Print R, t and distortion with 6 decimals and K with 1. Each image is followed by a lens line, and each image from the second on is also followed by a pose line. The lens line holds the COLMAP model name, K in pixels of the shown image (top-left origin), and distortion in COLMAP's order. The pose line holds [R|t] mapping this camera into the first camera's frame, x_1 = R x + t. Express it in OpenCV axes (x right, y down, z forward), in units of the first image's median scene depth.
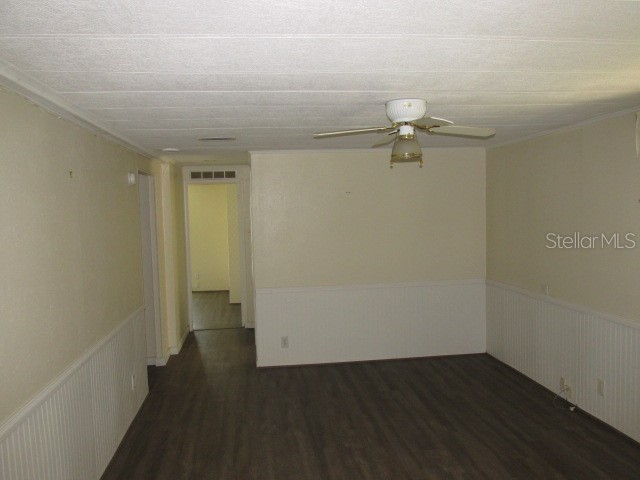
lens RADIAL K [[538.8, 0, 320.0], [0, 538.8, 240.9], [0, 0, 1]] dist [-0.000770, -0.017718]
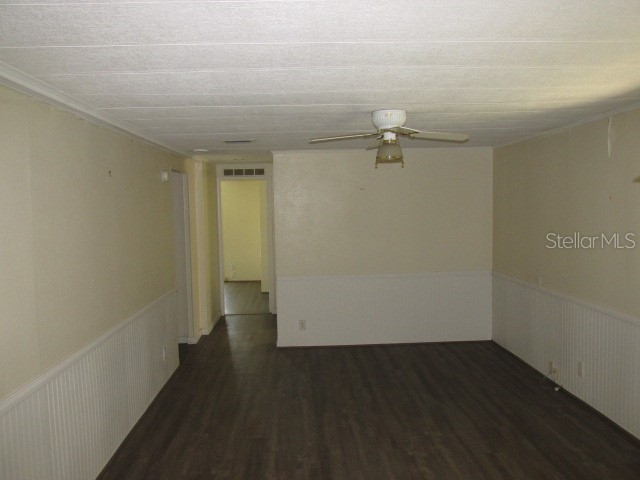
lens RADIAL K [[538.8, 0, 319.8], [0, 538.8, 239.2], [0, 0, 1]] dist [-0.000770, -0.017718]
pose [[0.996595, 0.011299, -0.081669, 0.079667], [-0.010907, 0.999927, 0.005251, 0.009162], [0.081722, -0.004343, 0.996646, -0.125182]]
